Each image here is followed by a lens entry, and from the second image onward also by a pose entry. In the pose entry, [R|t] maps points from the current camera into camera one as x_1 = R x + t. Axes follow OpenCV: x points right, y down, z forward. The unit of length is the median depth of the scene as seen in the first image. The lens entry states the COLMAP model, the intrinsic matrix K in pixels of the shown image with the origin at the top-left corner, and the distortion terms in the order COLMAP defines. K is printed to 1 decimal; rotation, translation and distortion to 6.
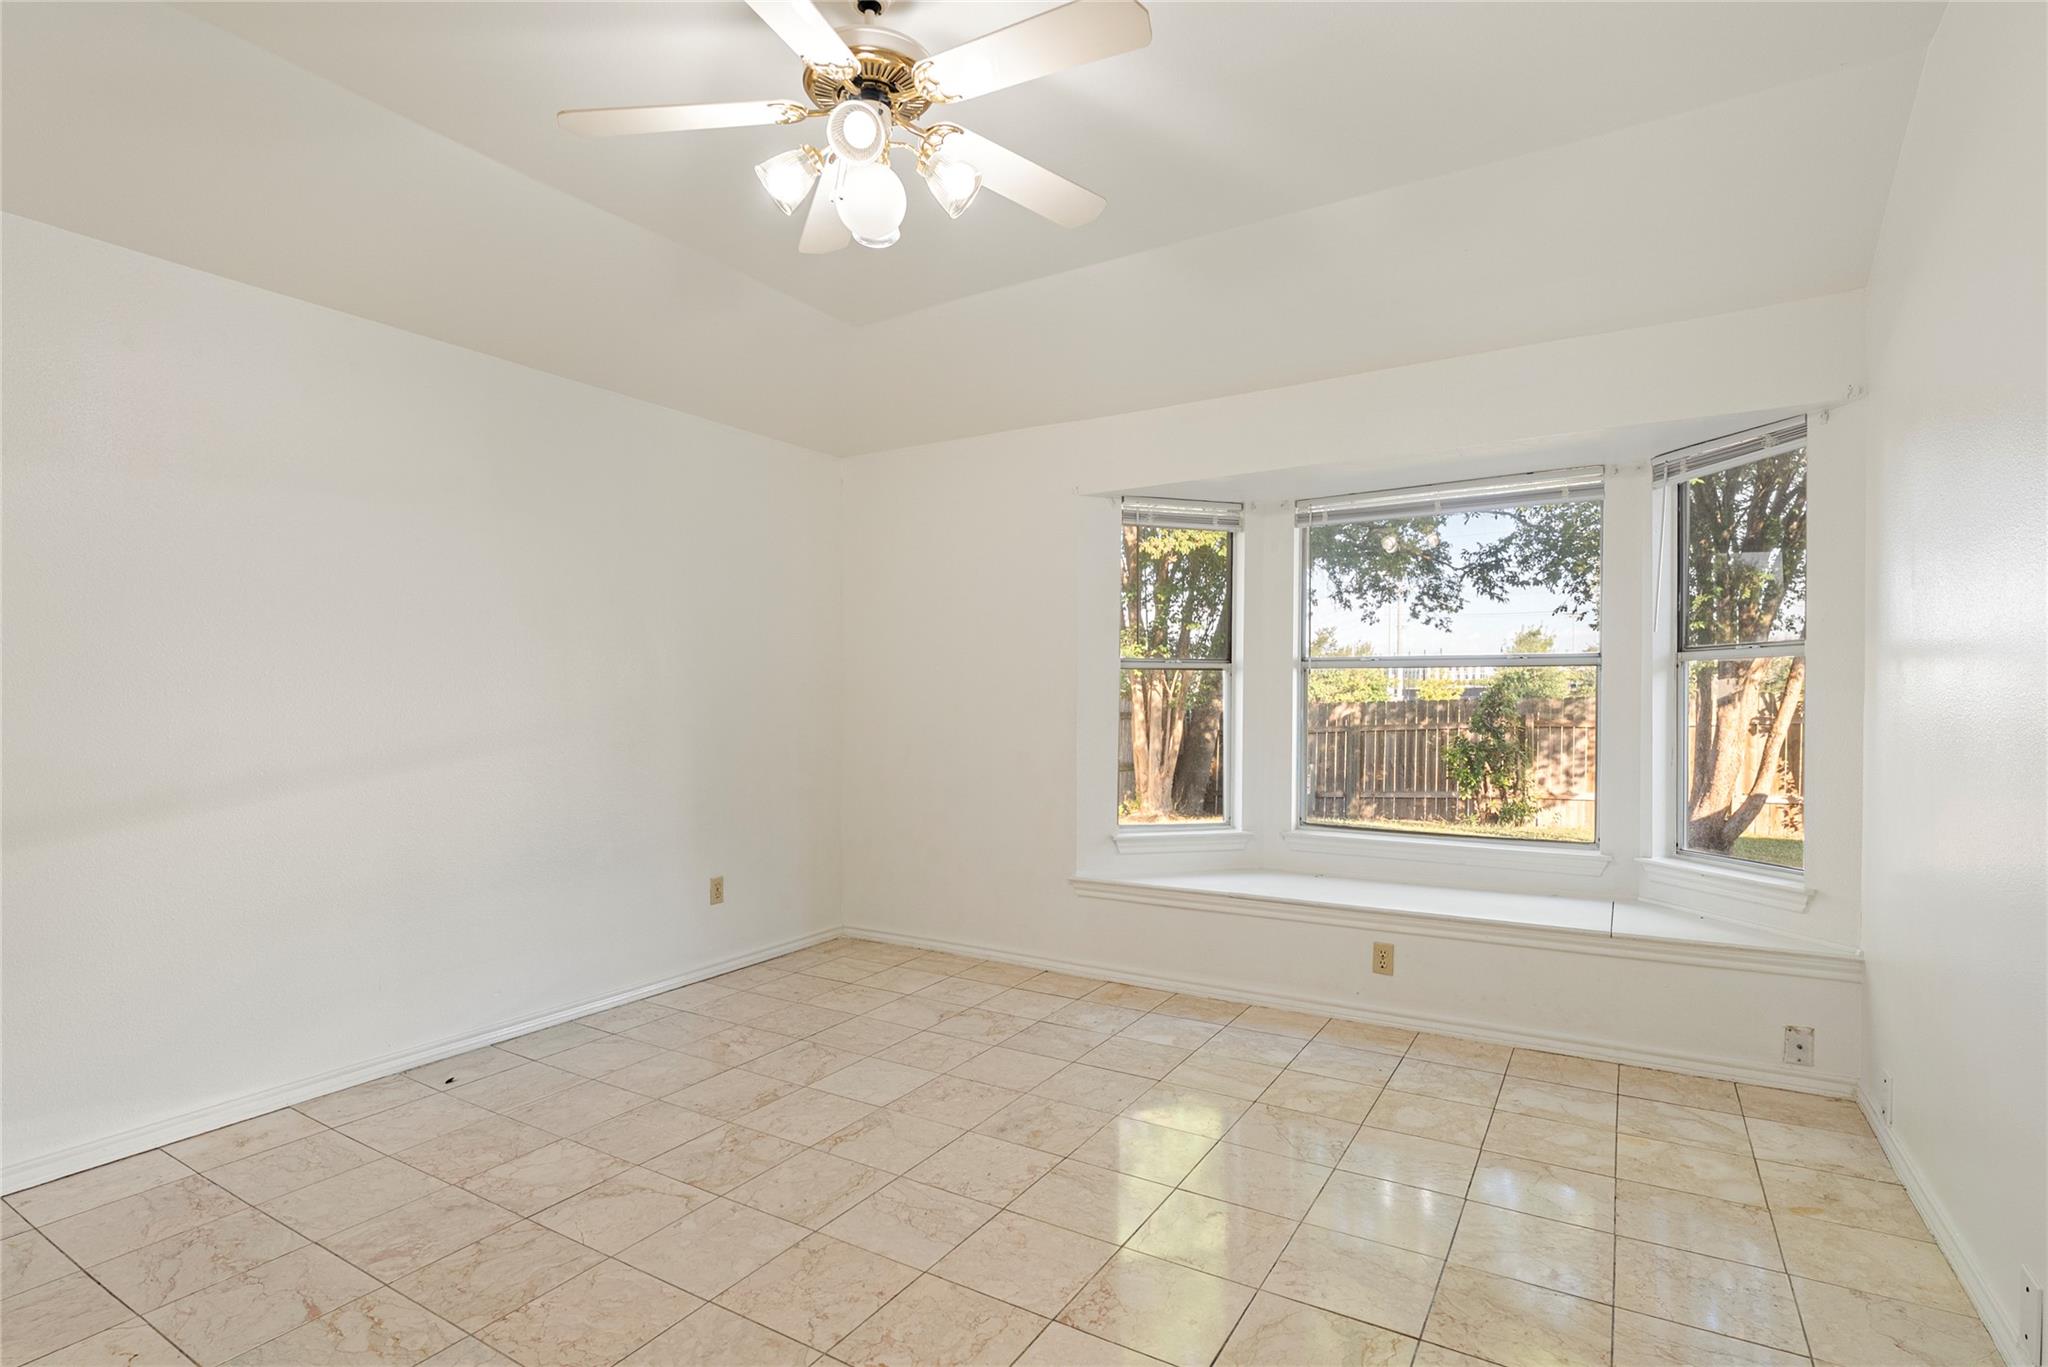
lens RADIAL K [[971.7, 0, 1022.7], [0, 971.7, 688.6], [0, 0, 1]] dist [-0.002688, -0.000216]
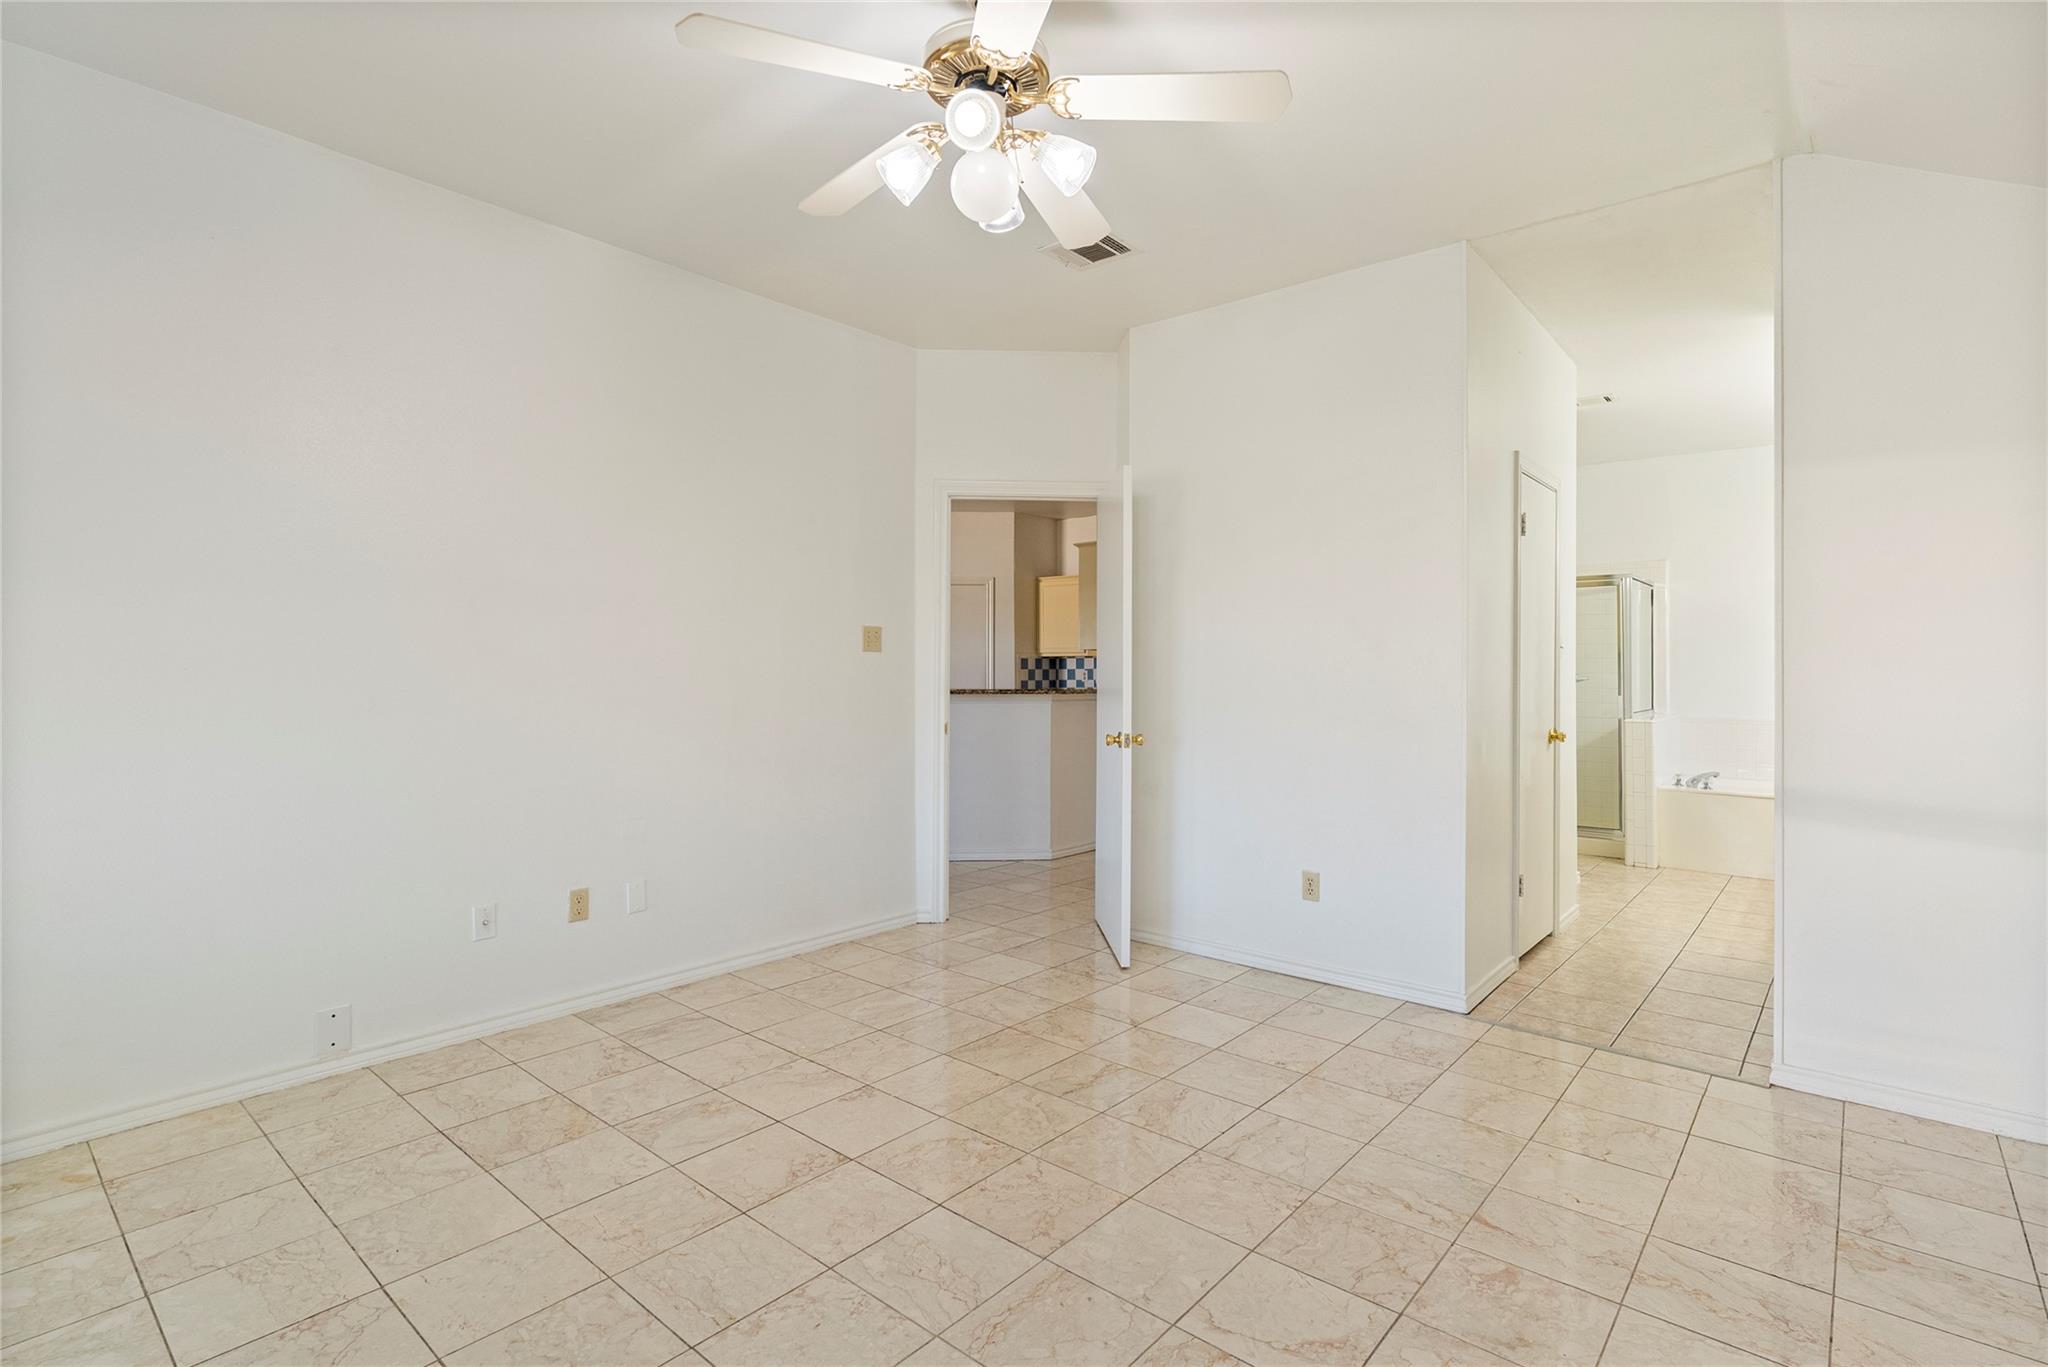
lens RADIAL K [[971.7, 0, 1021.2], [0, 971.7, 676.5], [0, 0, 1]] dist [-0.002688, -0.000216]
pose [[-0.984596, 0.000165, 0.174847, -0.364625], [0.000194, 1.000000, 0.000148, 0.015917], [-0.174847, 0.000179, -0.984596, 1.973916]]
